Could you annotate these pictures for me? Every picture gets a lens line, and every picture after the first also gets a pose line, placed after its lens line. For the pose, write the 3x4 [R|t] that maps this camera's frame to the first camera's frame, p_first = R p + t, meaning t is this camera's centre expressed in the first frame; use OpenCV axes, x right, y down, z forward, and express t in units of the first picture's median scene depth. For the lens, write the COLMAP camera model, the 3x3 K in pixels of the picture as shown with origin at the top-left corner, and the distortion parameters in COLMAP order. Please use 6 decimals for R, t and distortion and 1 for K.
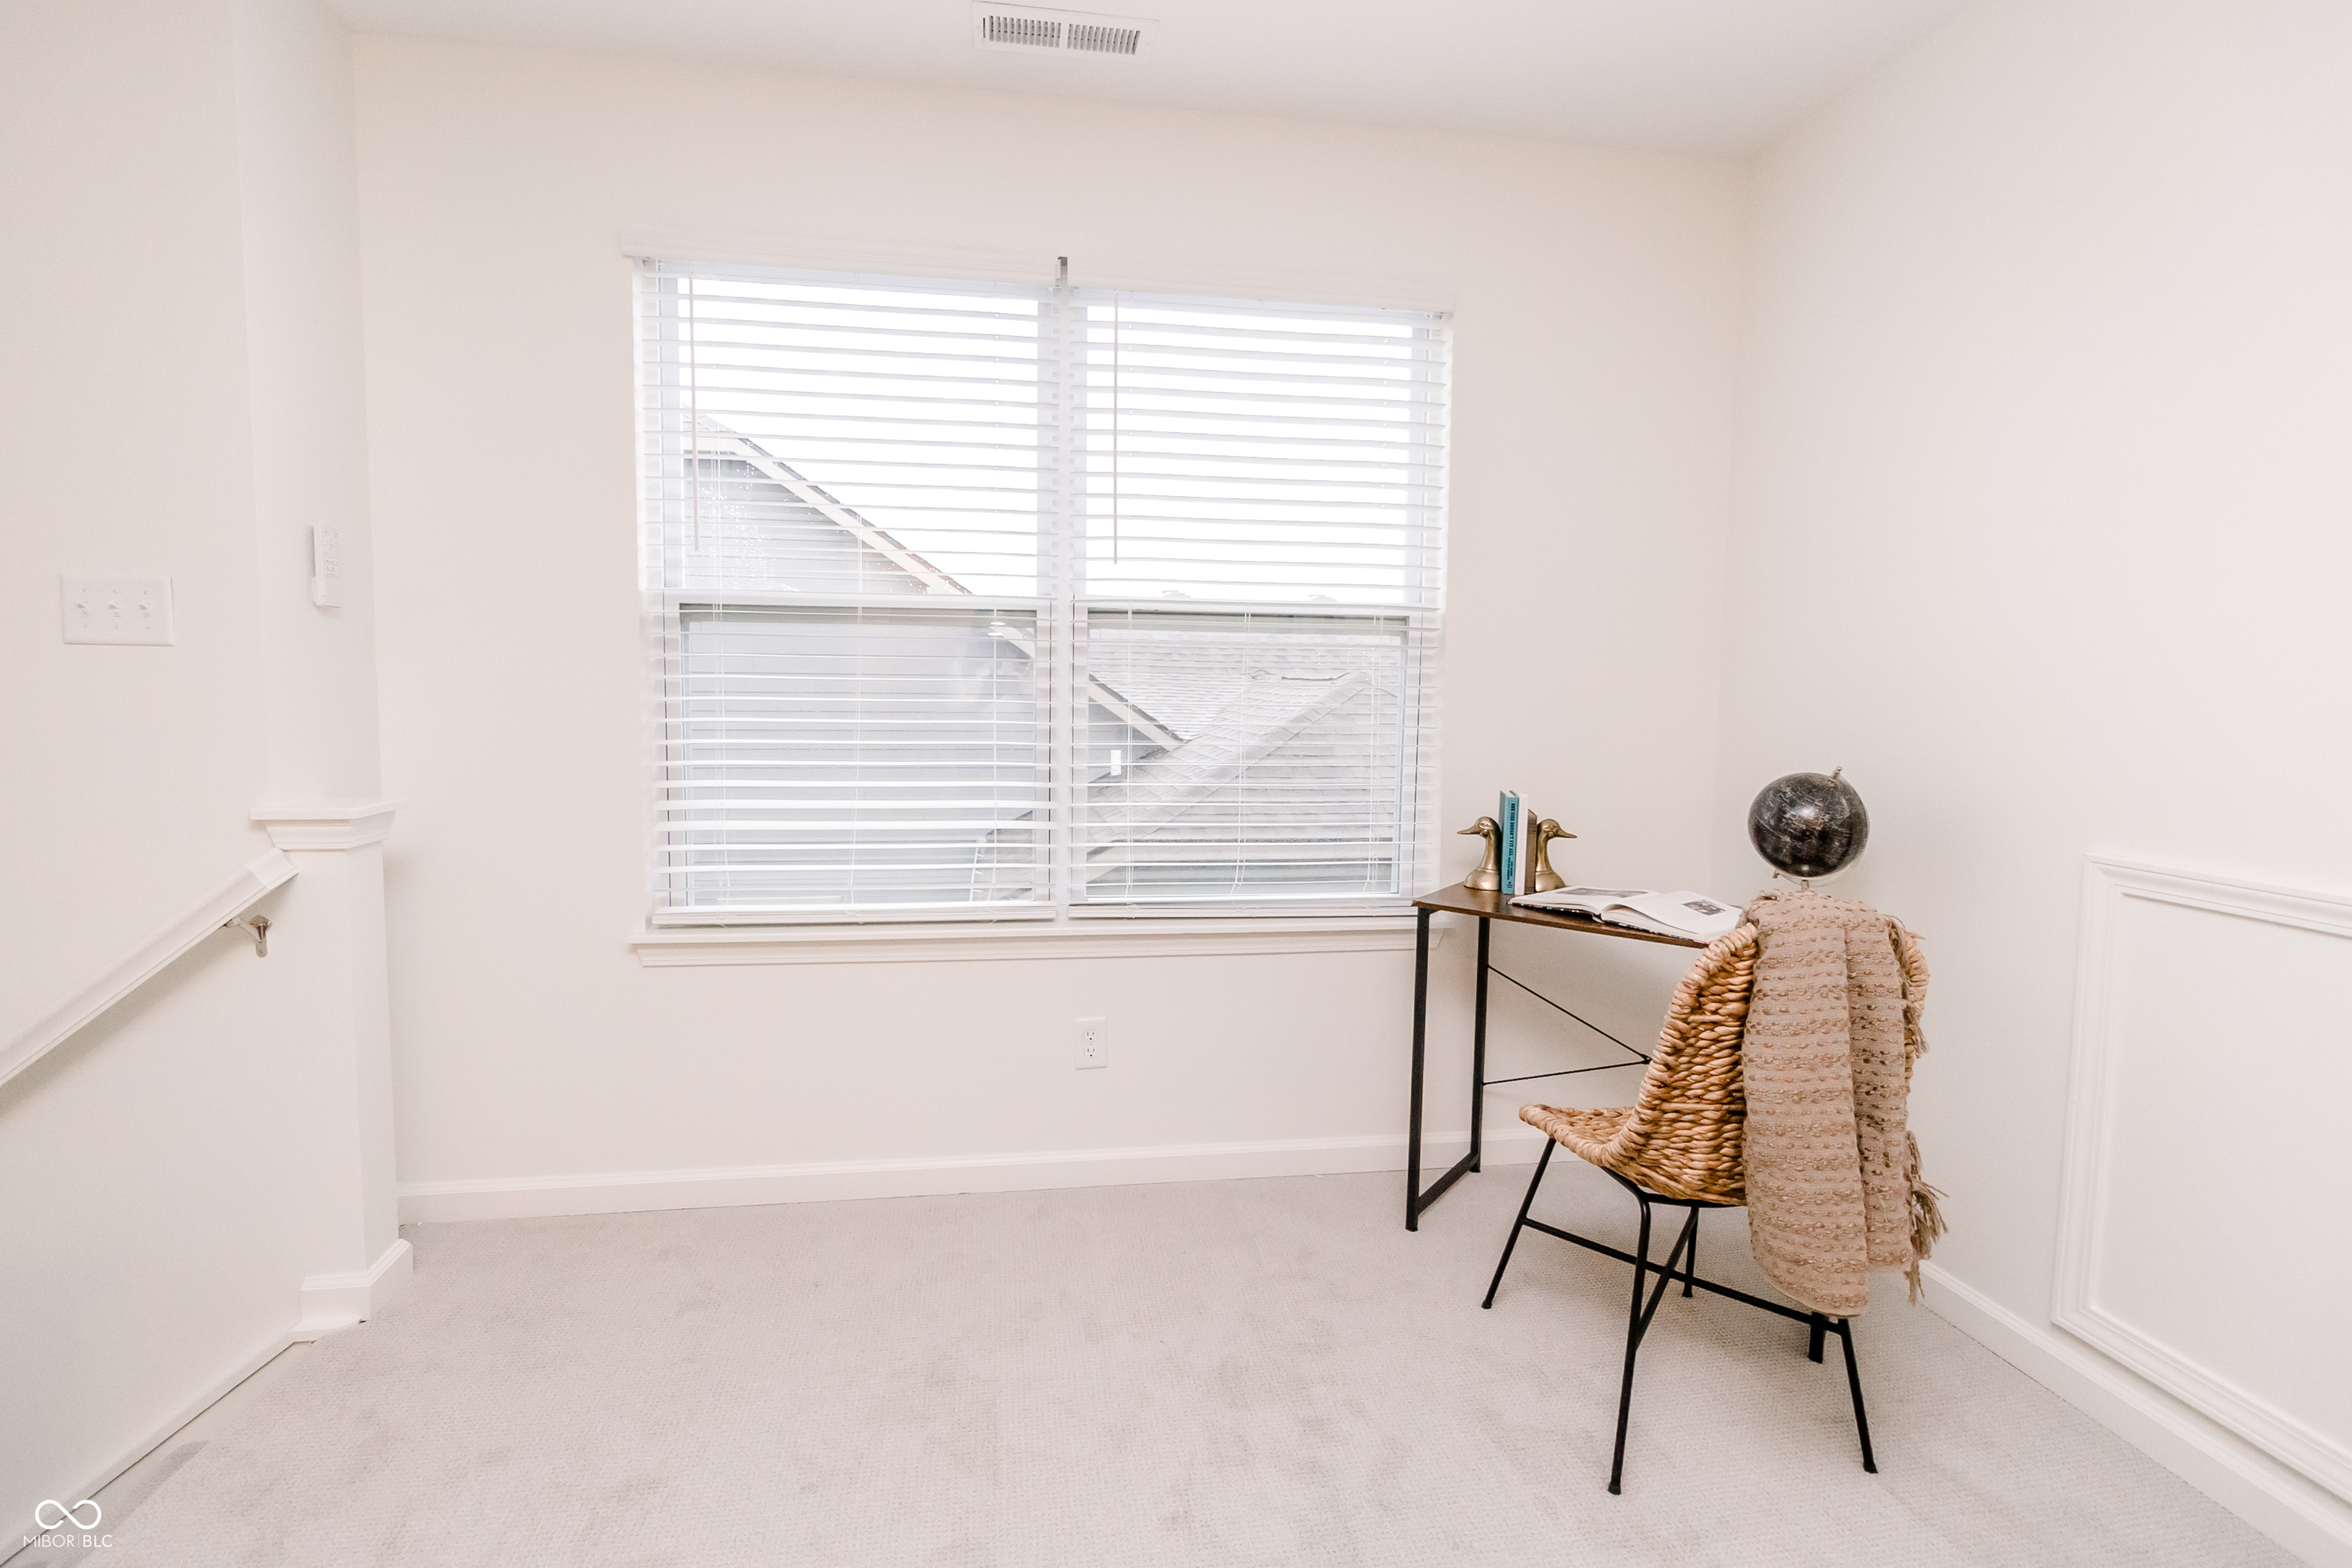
lens RADIAL K [[1085.7, 0, 1161.1], [0, 1085.7, 763.7], [0, 0, 1]] dist [0.001136, -0.000087]
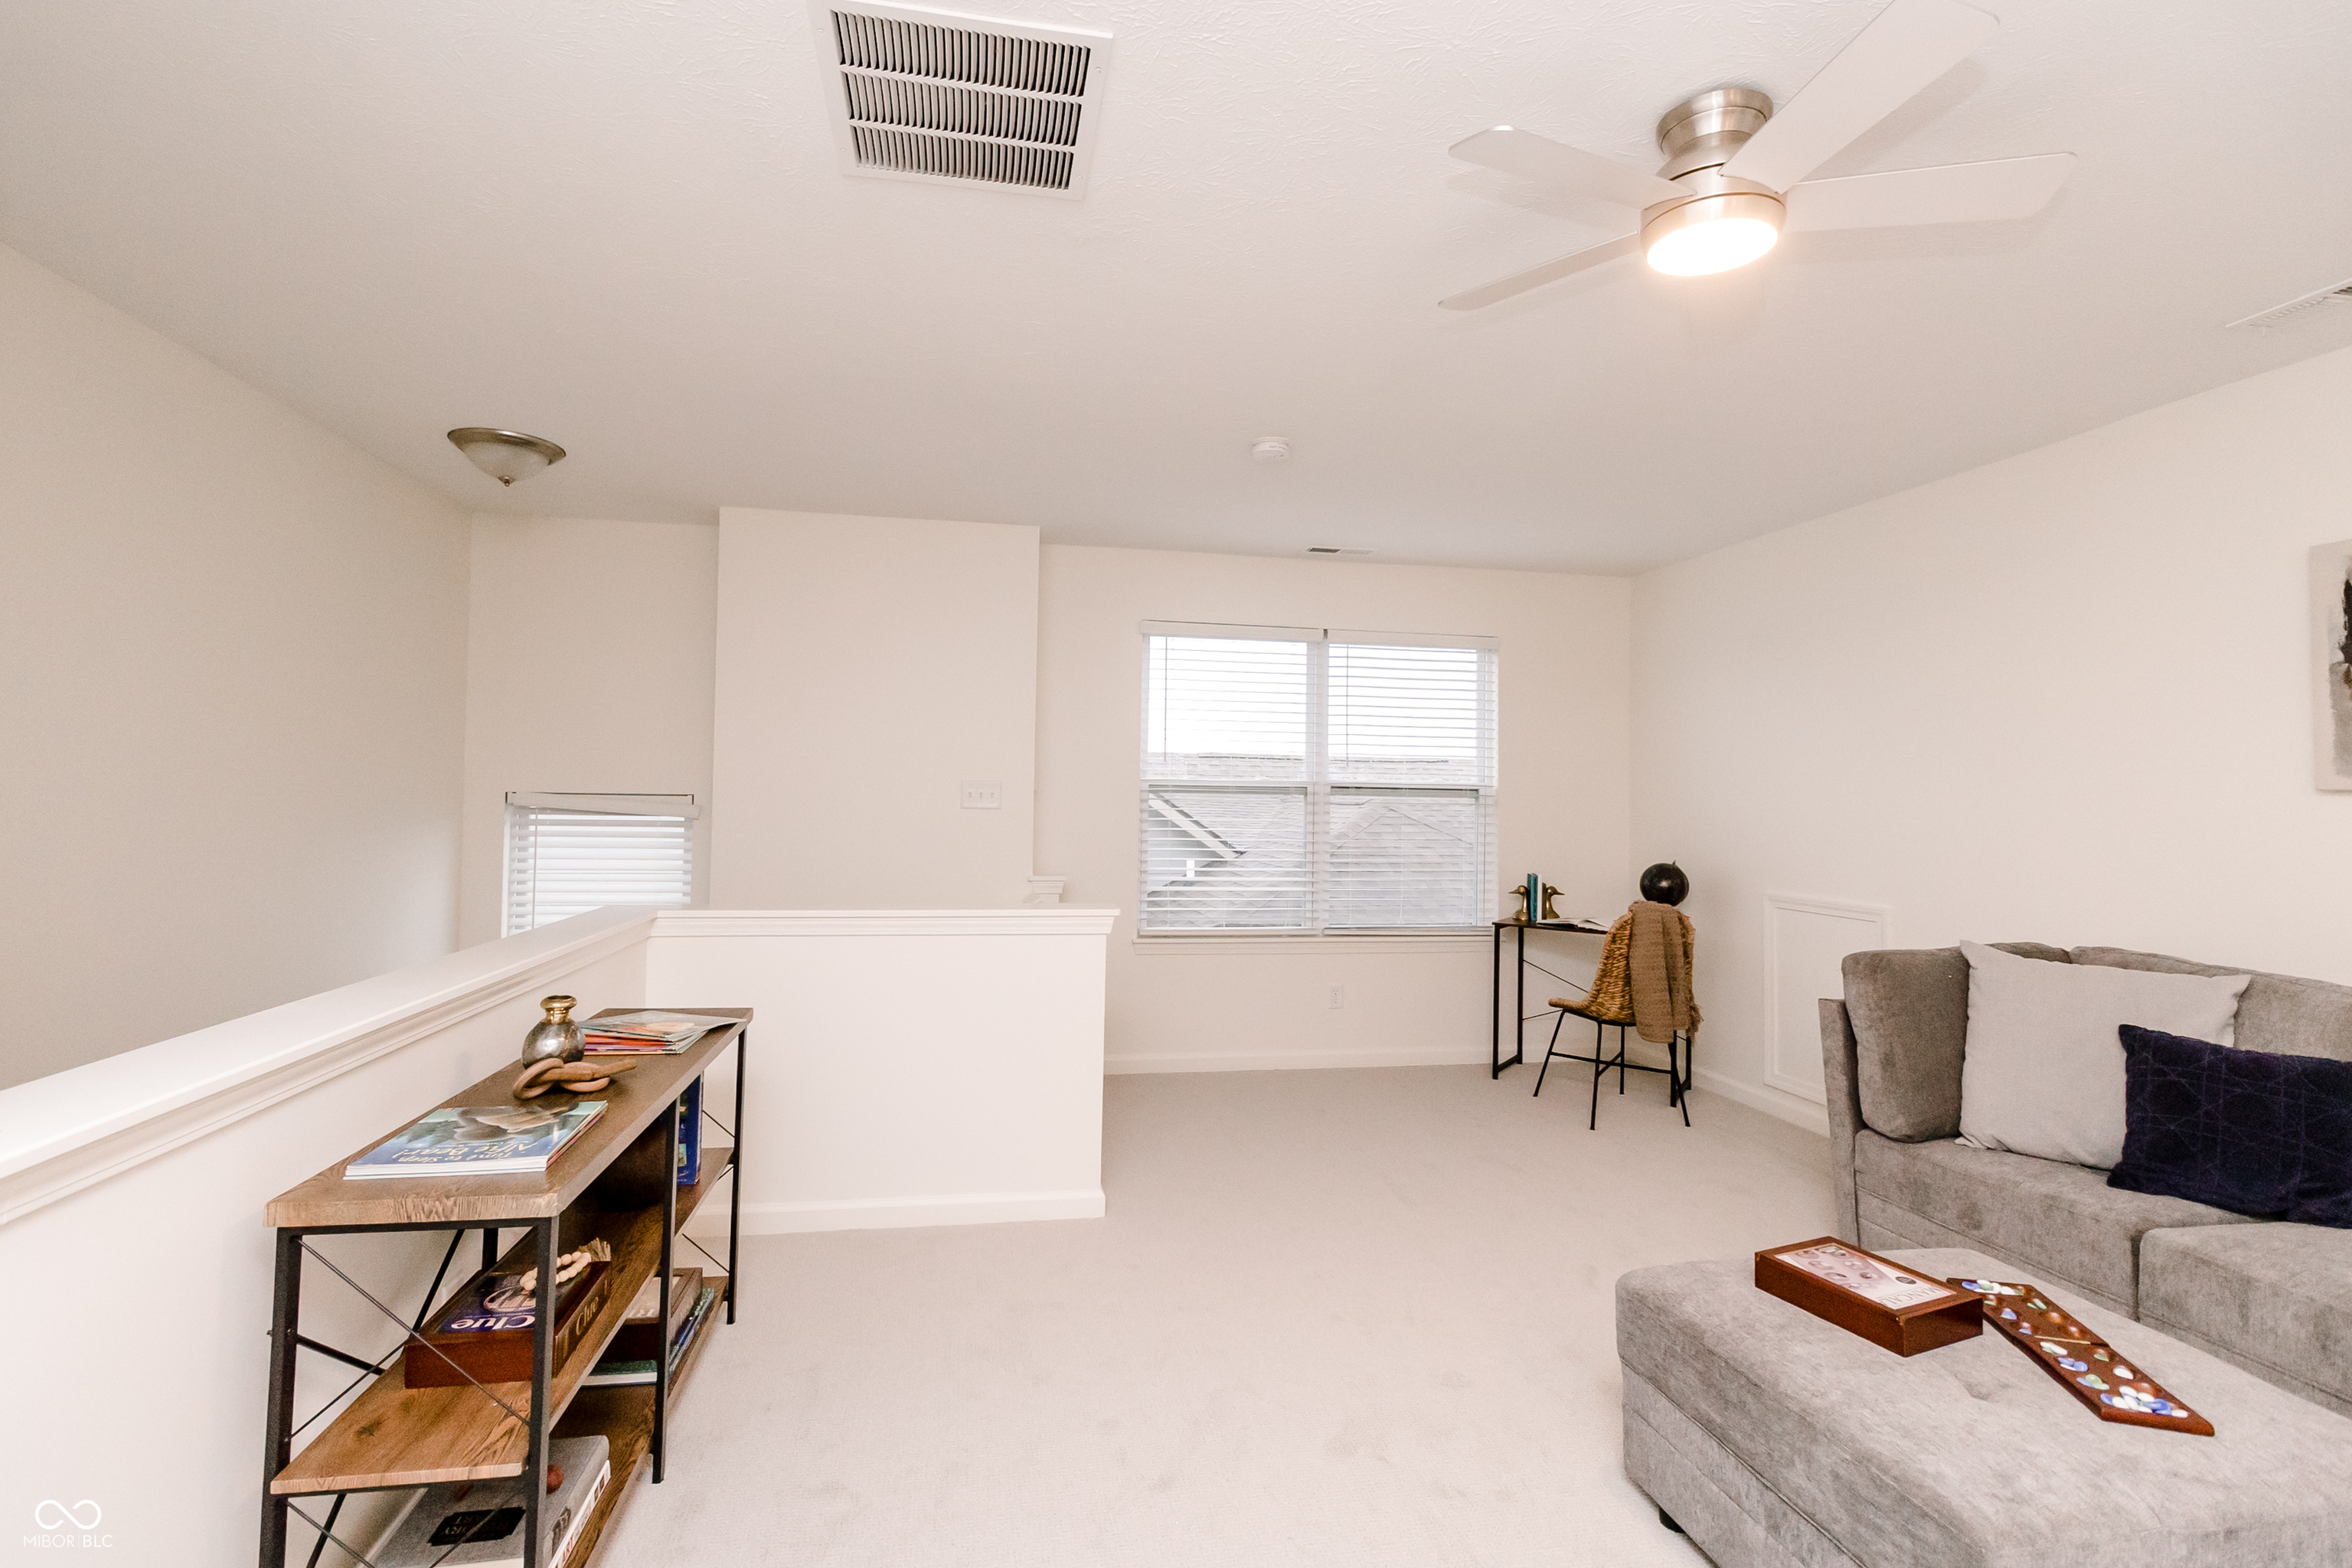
lens RADIAL K [[1085.7, 0, 1161.1], [0, 1085.7, 763.7], [0, 0, 1]] dist [0.001136, -0.000087]
pose [[0.999461, 0.003668, 0.032616, -0.520469], [-0.000250, 0.994558, -0.104188, 0.036734], [-0.032821, 0.104124, 0.994023, -1.217086]]
